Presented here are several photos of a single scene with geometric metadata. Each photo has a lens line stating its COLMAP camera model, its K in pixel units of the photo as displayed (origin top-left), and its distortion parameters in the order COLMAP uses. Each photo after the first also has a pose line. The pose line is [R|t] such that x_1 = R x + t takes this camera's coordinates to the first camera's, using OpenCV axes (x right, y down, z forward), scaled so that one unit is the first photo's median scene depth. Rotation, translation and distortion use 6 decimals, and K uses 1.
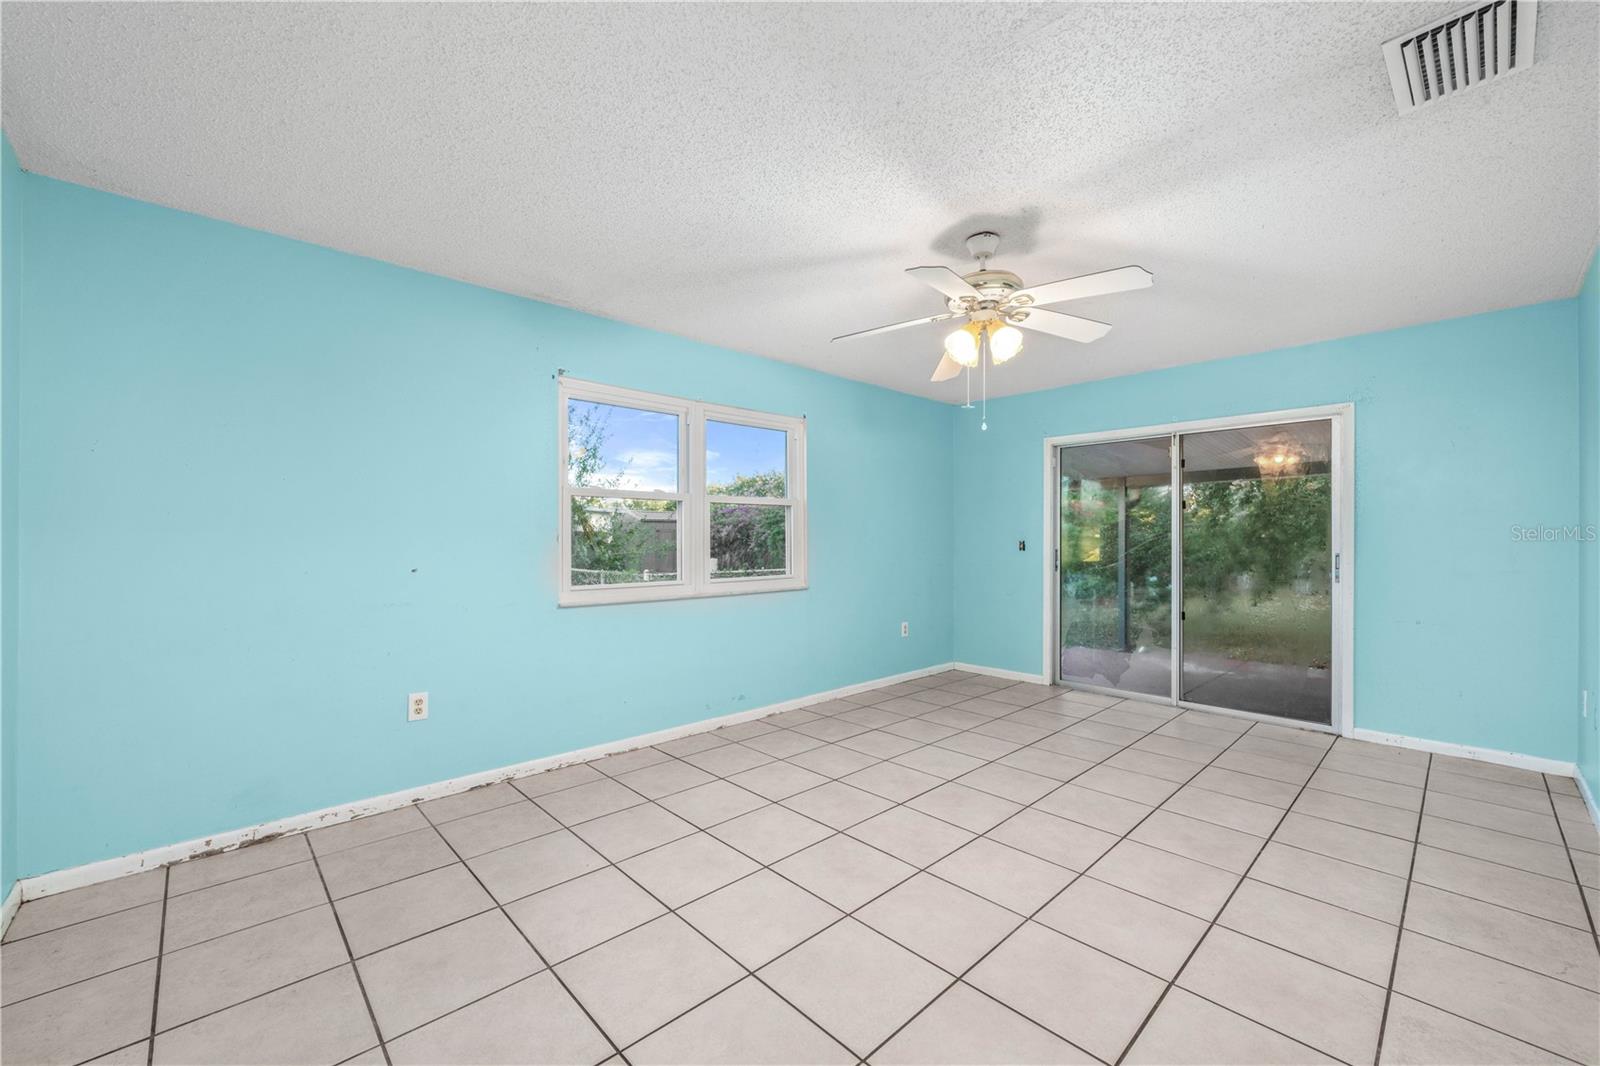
lens RADIAL K [[643.5, 0, 770.5], [0, 643.5, 540.8], [0, 0, 1]] dist [-0.002680, 0.002232]
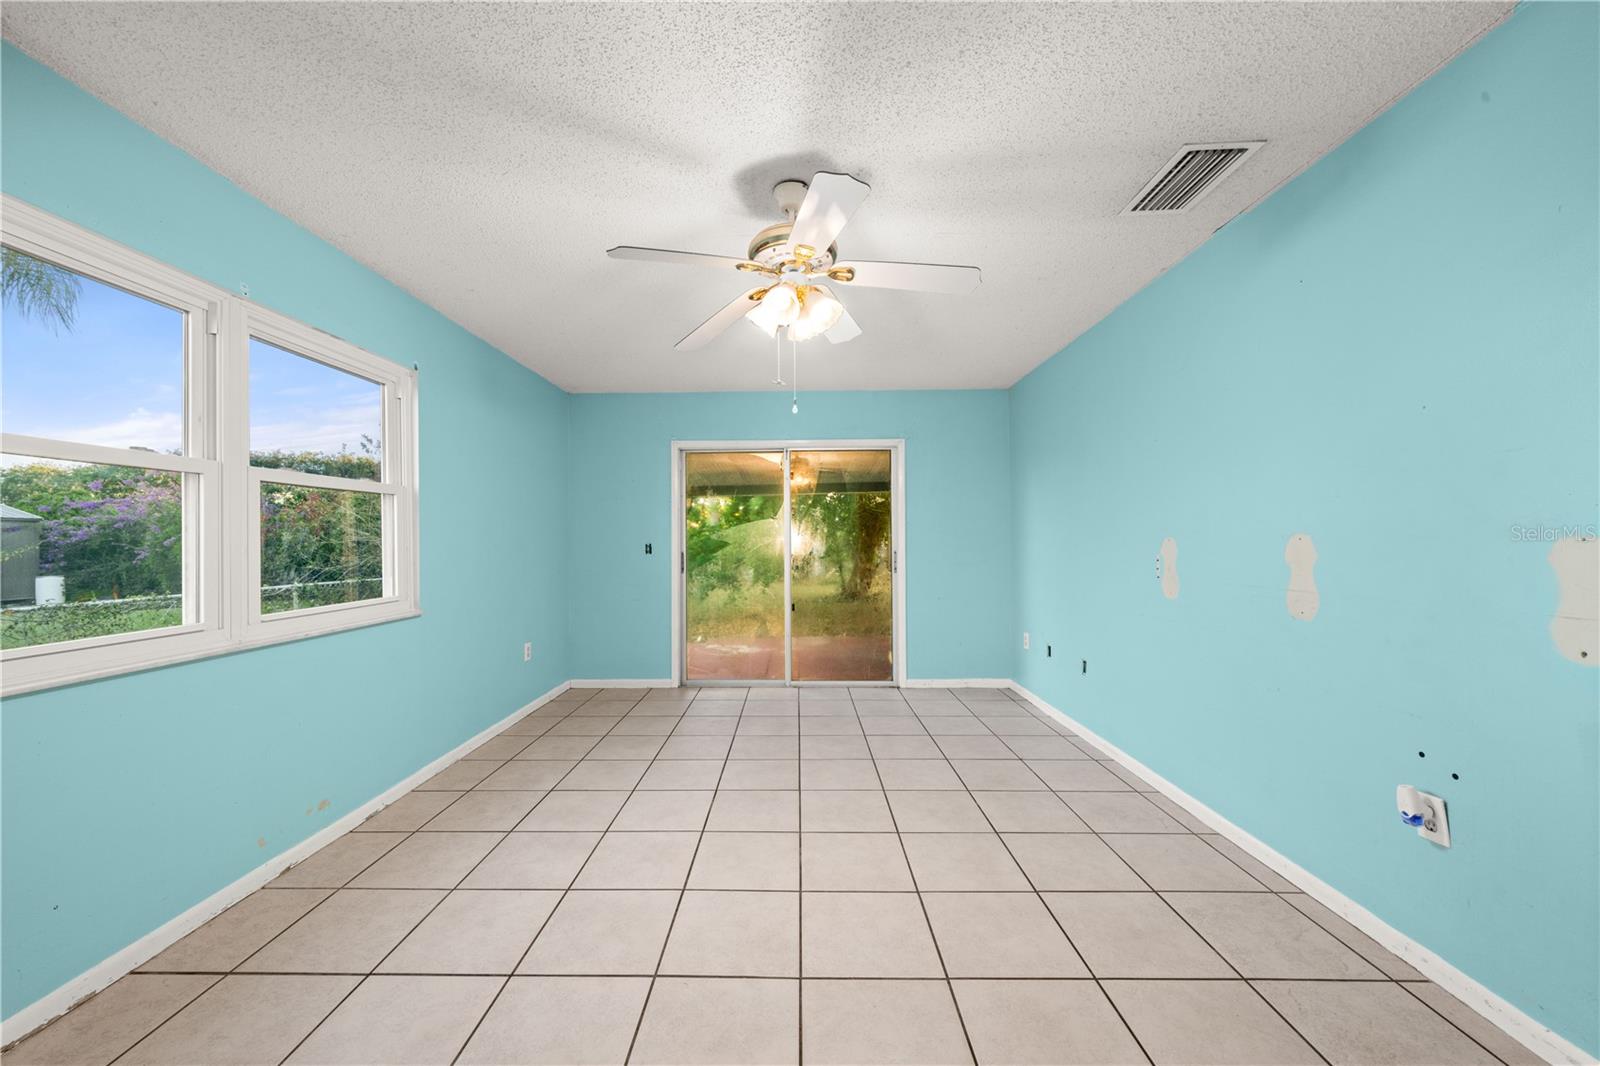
lens RADIAL K [[593.2, 0, 789.5], [0, 593.2, 538.8], [0, 0, 1]] dist [-0.003827, 0.000665]
pose [[0.677348, -0.002337, 0.735659, -0.159357], [0.009220, 0.999943, -0.005313, -0.001250], [-0.735605, 0.010382, 0.677332, 0.297934]]
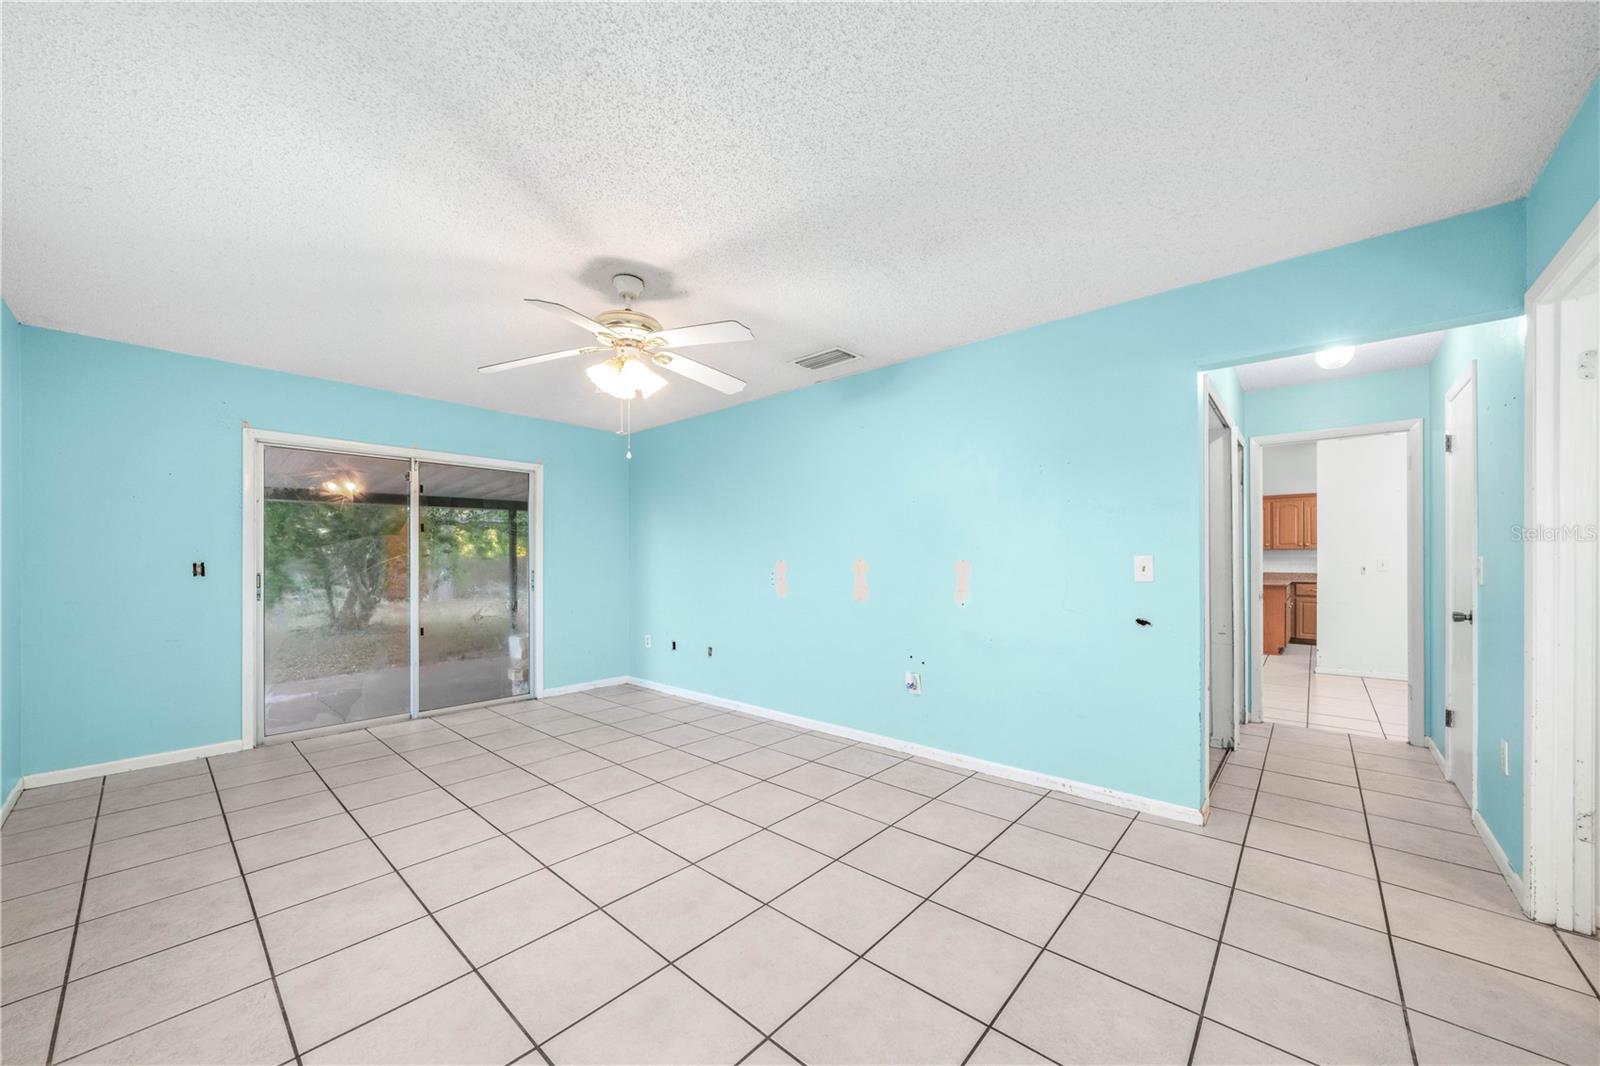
lens RADIAL K [[593.2, 0, 799.3], [0, 593.2, 564.9], [0, 0, 1]] dist [-0.003827, 0.000665]
pose [[-0.126615, -0.009210, 0.991909, -0.440443], [0.003903, 0.999945, 0.009783, -0.001859], [-0.991944, 0.005111, -0.126572, 0.535493]]
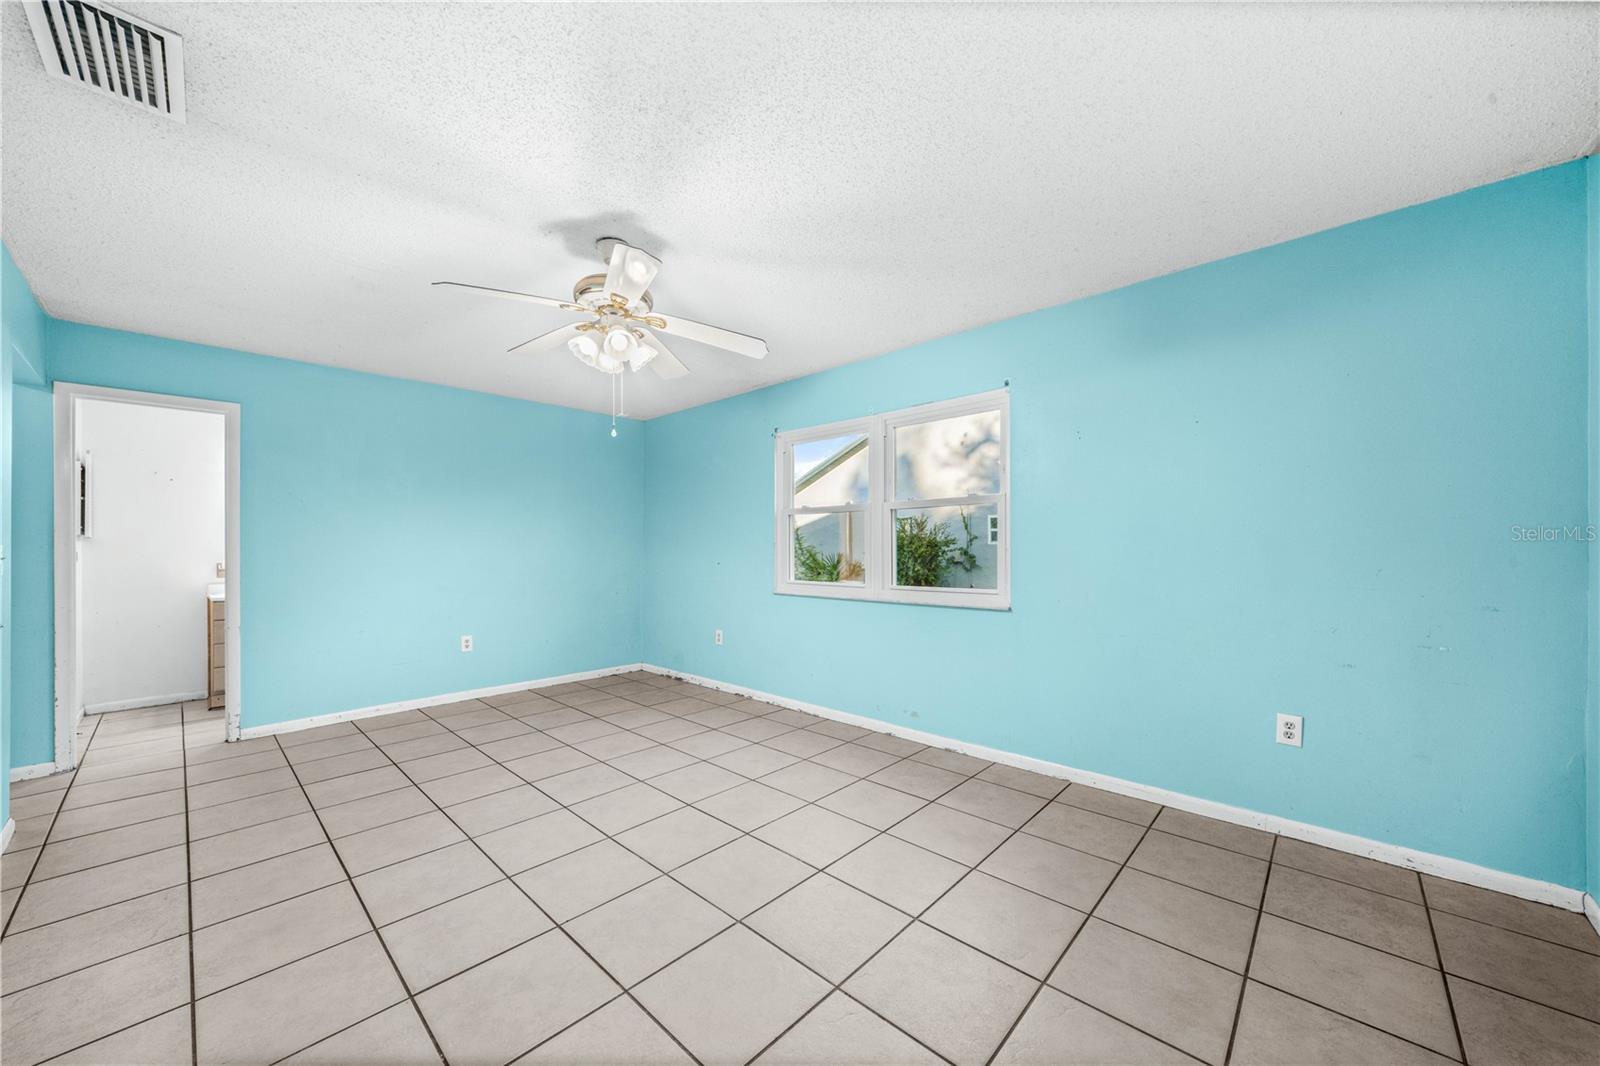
lens RADIAL K [[593.2, 0, 789.4], [0, 593.2, 555.8], [0, 0, 1]] dist [-0.003827, 0.000665]
pose [[0.058303, 0.010379, -0.998245, 0.809129], [0.000255, 0.999946, 0.010411, 0.003311], [0.998299, -0.000862, 0.058297, 0.773662]]
